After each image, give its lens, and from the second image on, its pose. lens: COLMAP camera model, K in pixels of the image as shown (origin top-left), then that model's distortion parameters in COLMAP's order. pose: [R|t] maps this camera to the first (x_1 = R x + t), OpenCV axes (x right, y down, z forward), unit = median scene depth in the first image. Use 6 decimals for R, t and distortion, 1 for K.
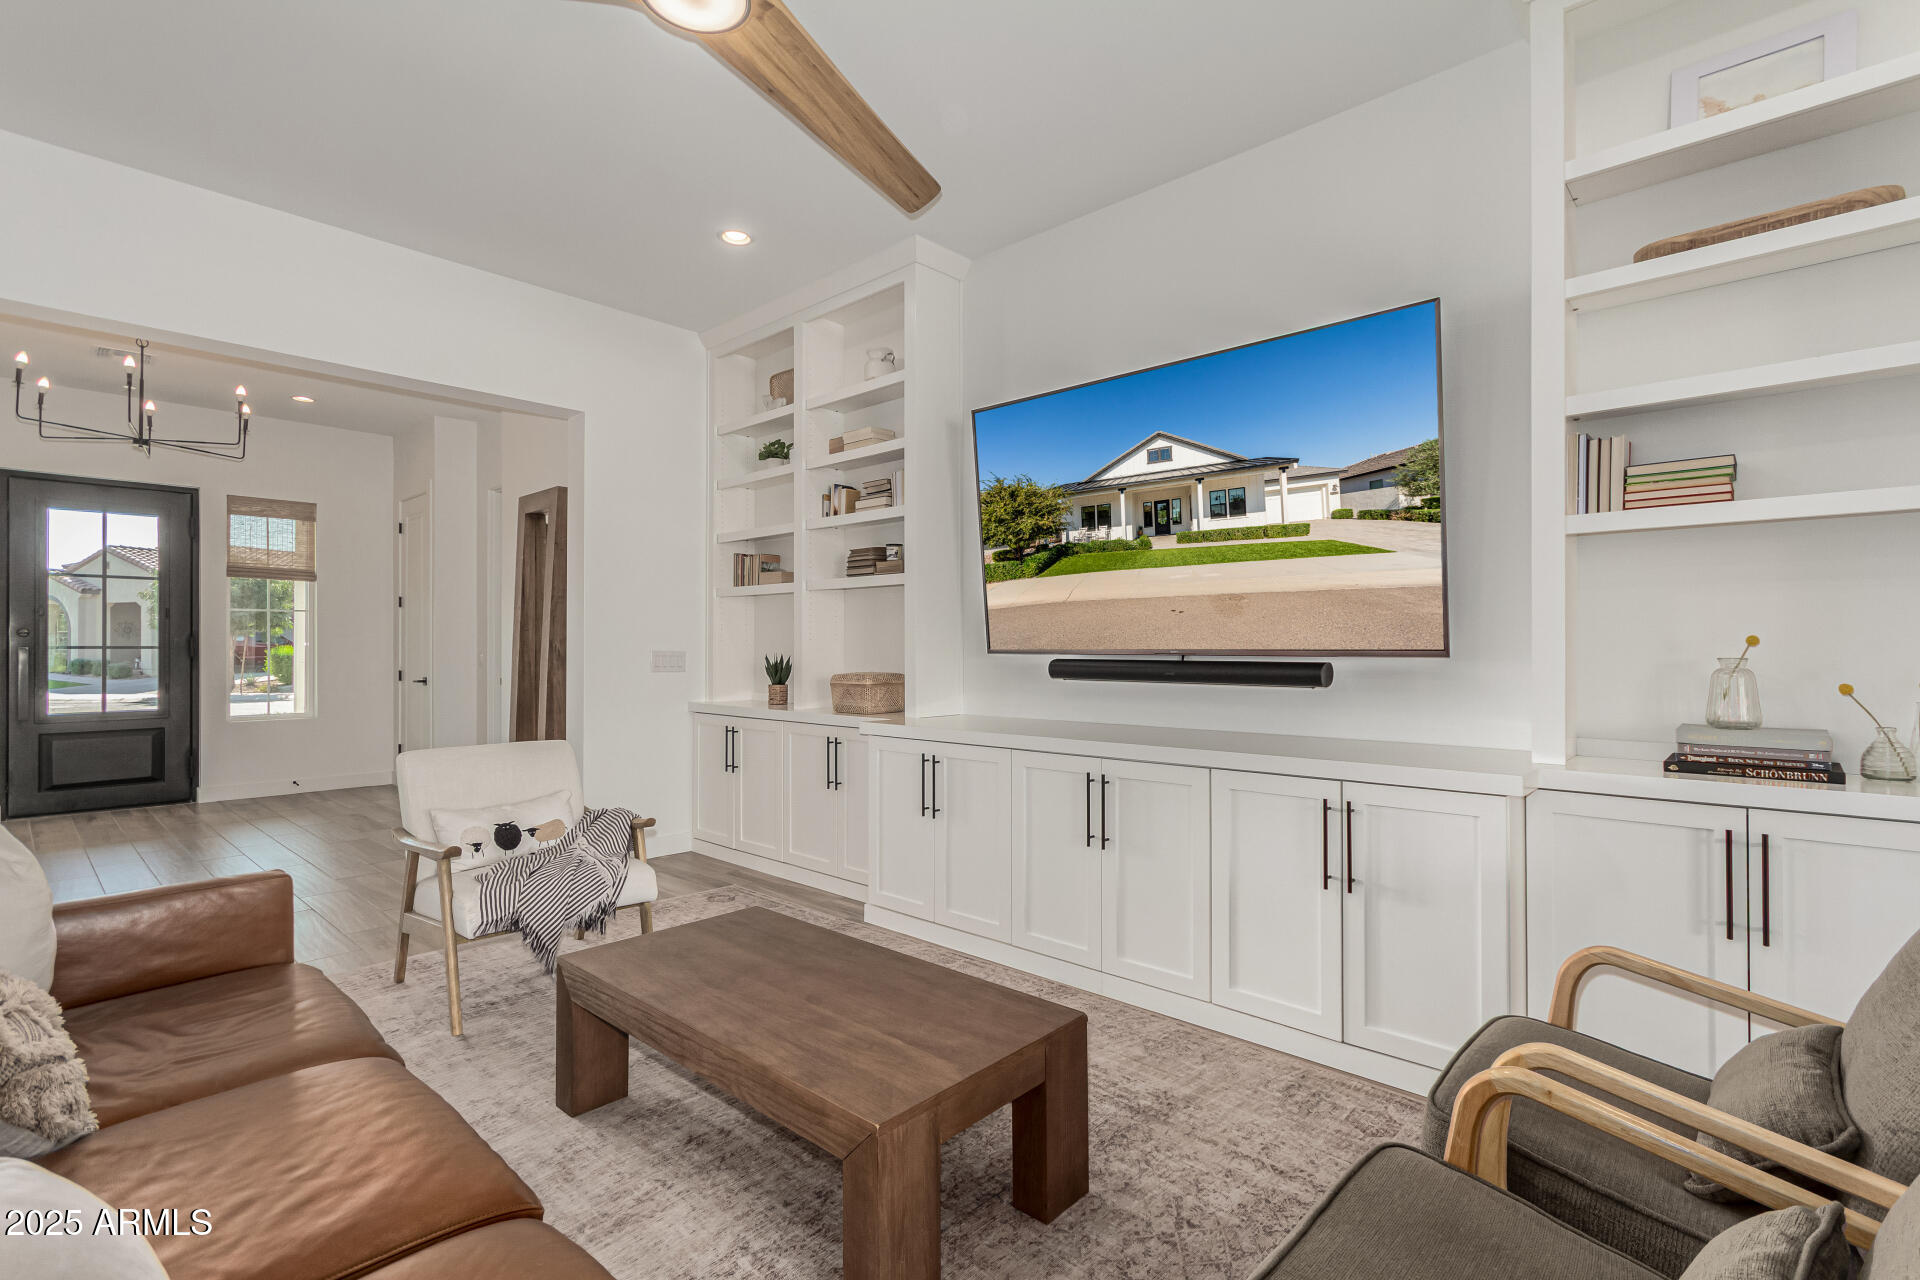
lens RADIAL K [[897.9, 0, 957.1], [0, 897.9, 644.8], [0, 0, 1]] dist [0.010264, -0.004497]
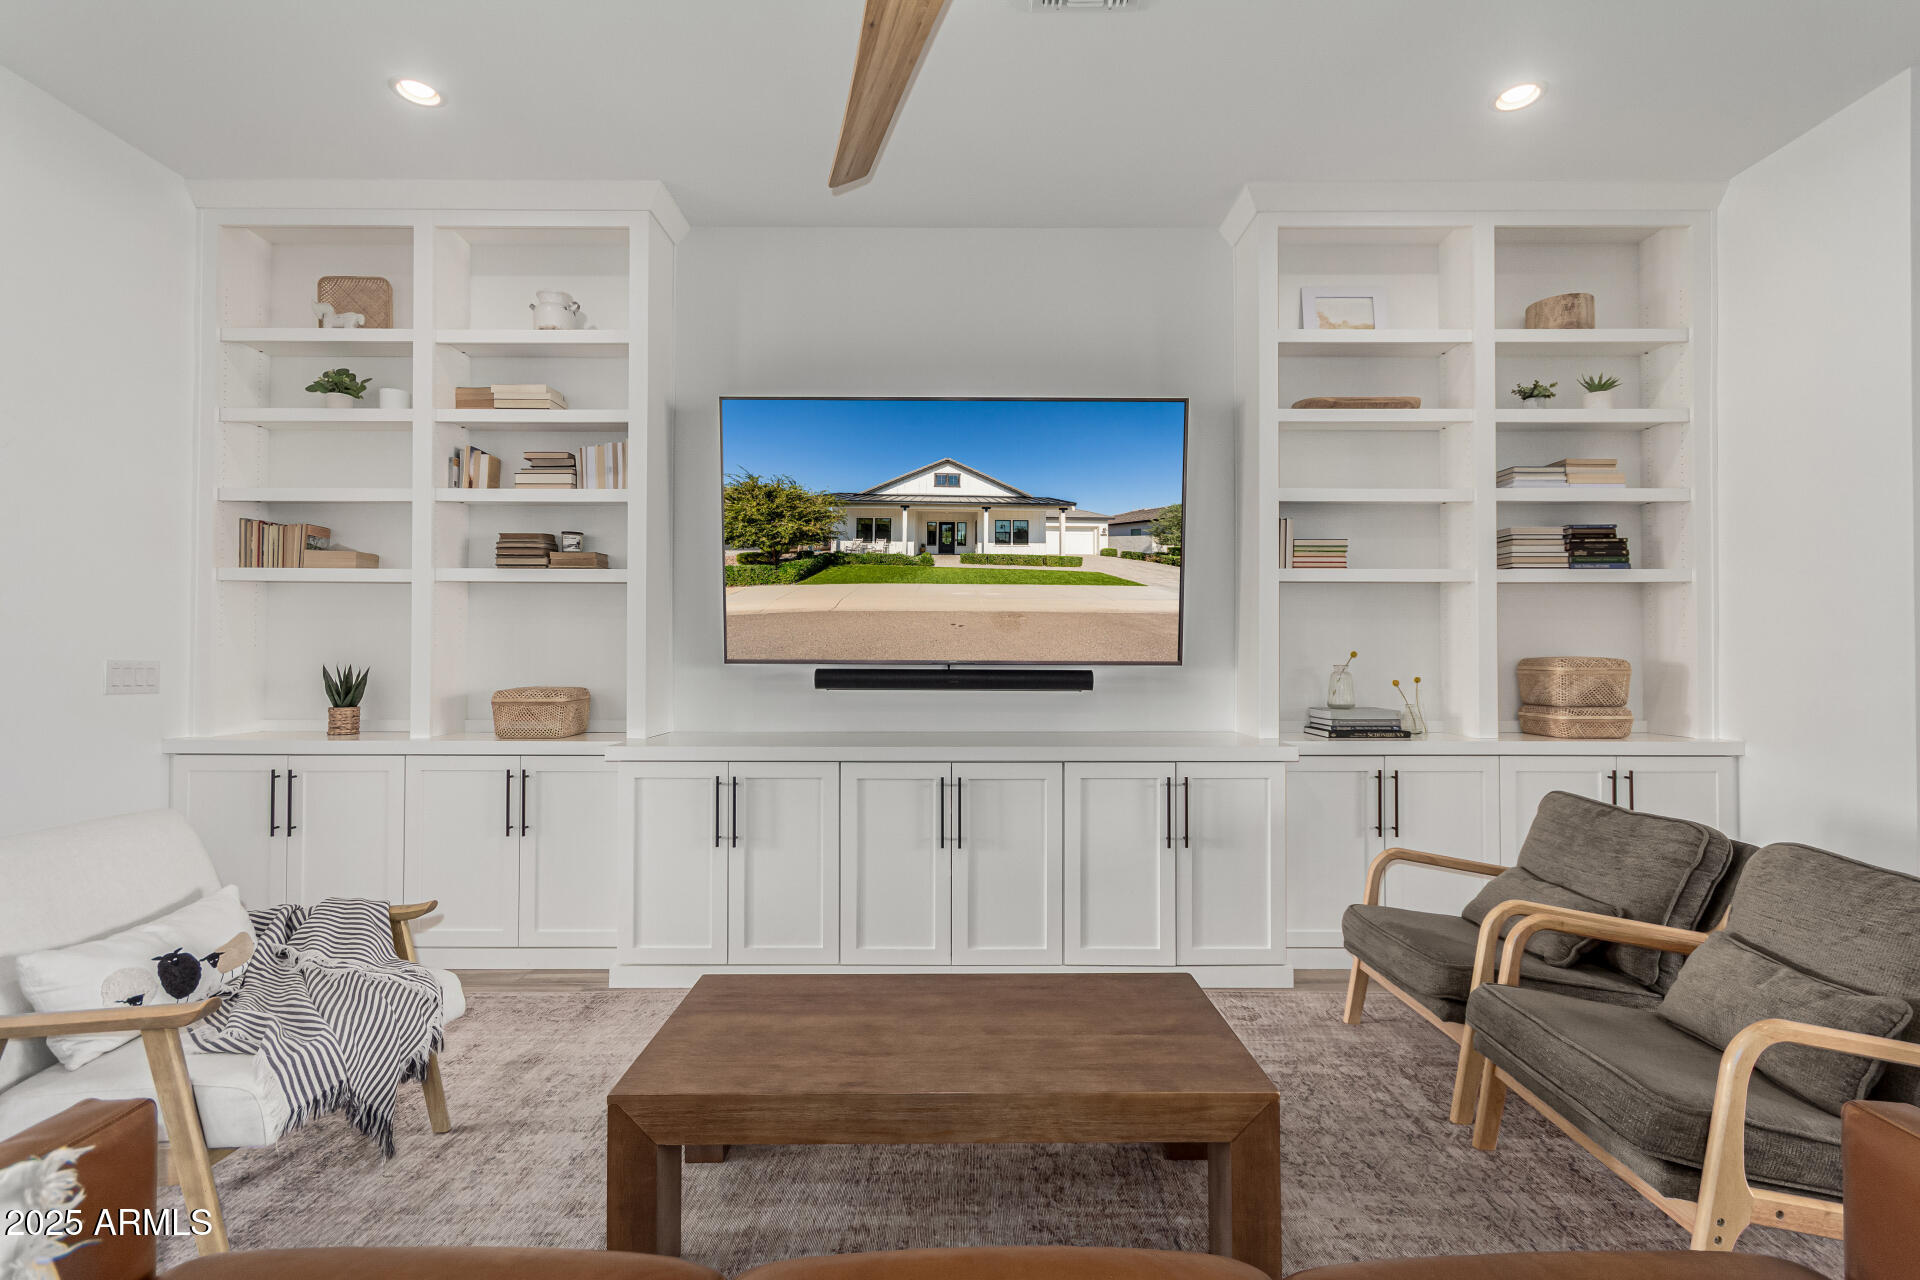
lens RADIAL K [[897.9, 0, 942.2], [0, 897.9, 644.3], [0, 0, 1]] dist [0.010264, -0.004497]
pose [[0.727661, 0.012357, 0.685825, -0.512515], [-0.006450, 0.999917, -0.011172, -0.000900], [-0.685906, 0.003705, 0.727681, 0.210706]]
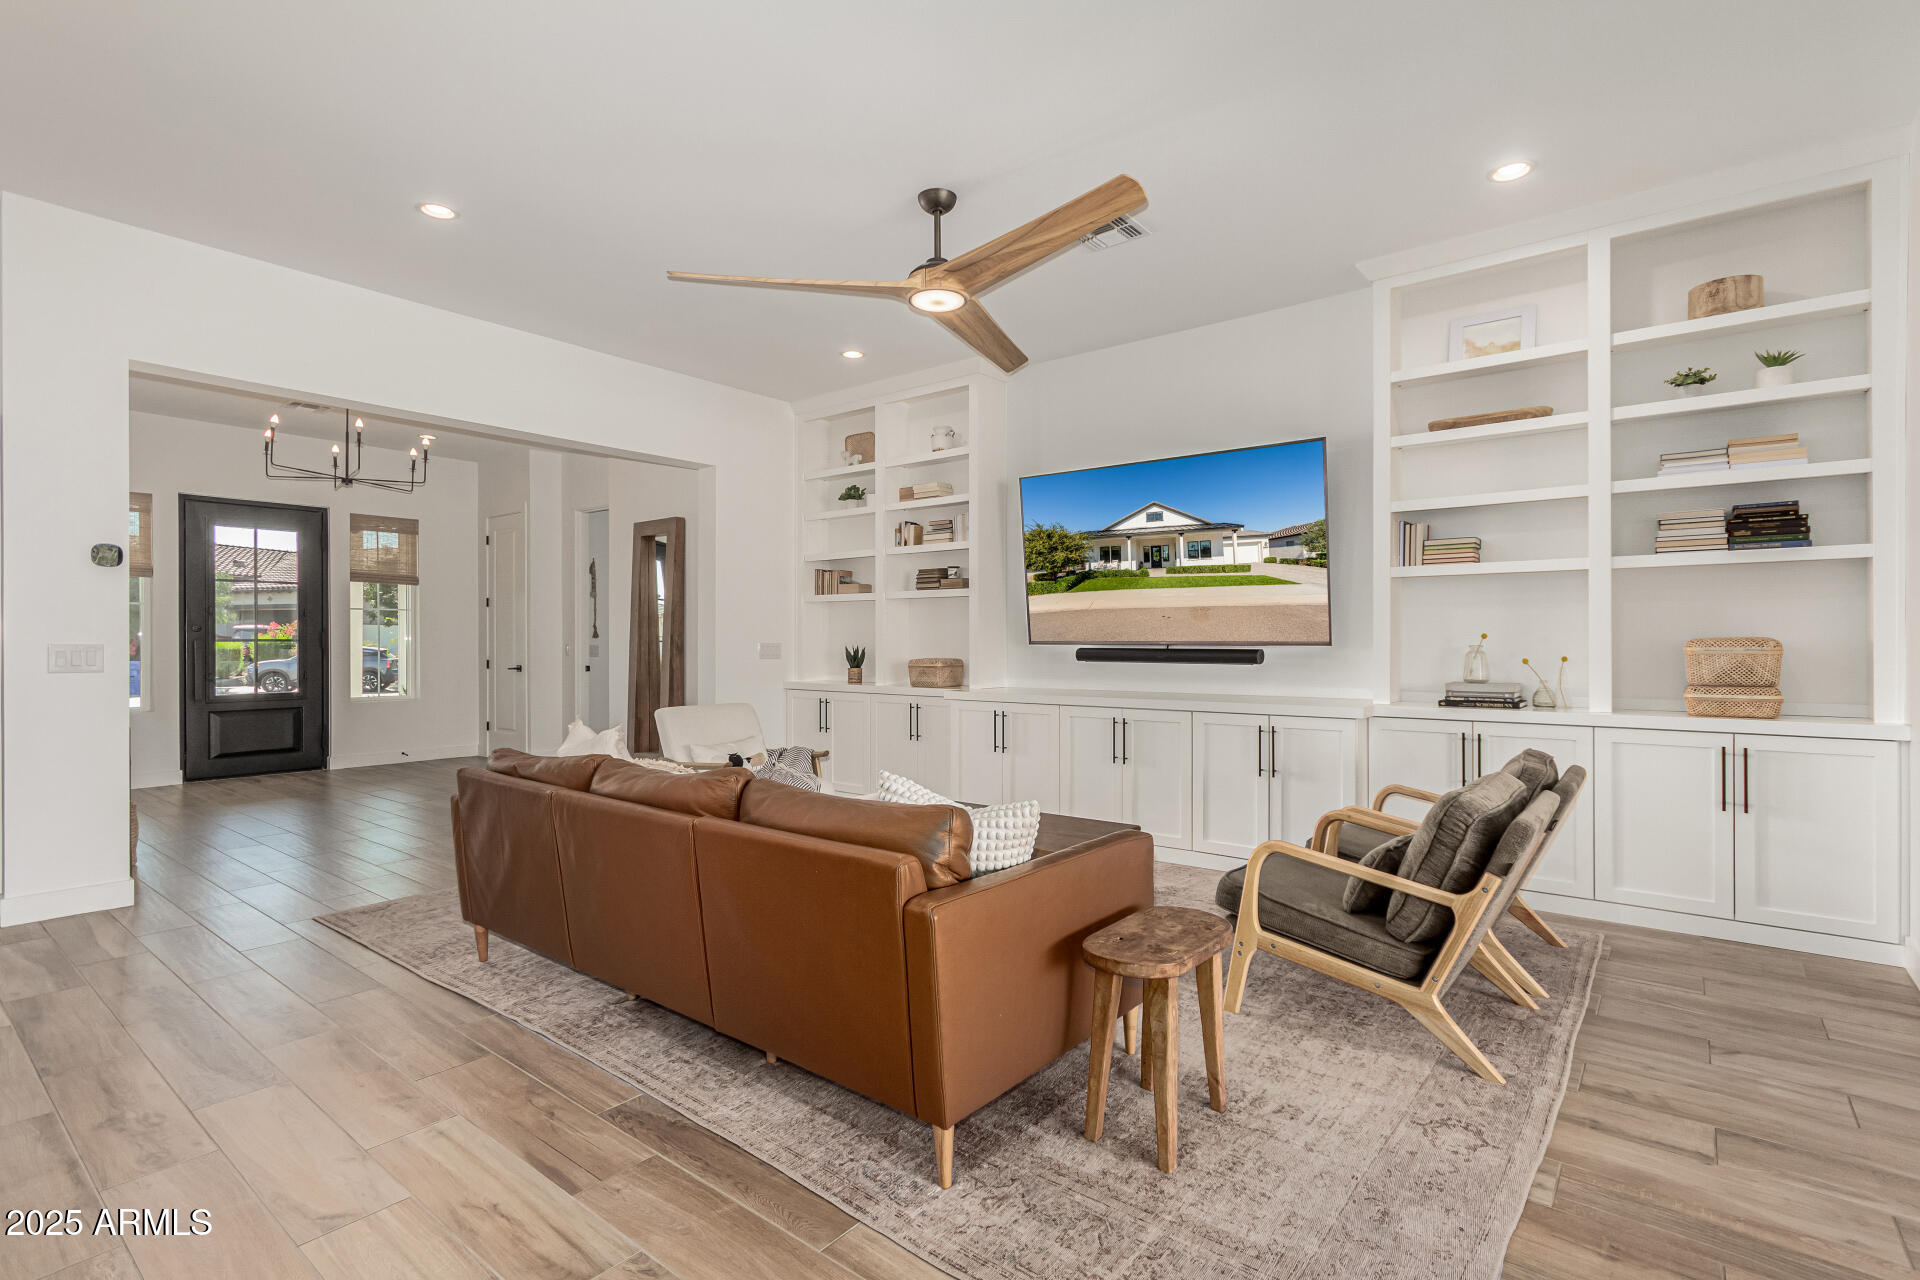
lens RADIAL K [[897.9, 0, 940.5], [0, 897.9, 634.6], [0, 0, 1]] dist [0.010264, -0.004497]
pose [[0.996651, -0.001508, 0.081756, -0.268692], [0.001511, 0.999999, 0.000036, -0.007064], [-0.081756, 0.000088, 0.996652, -0.516395]]
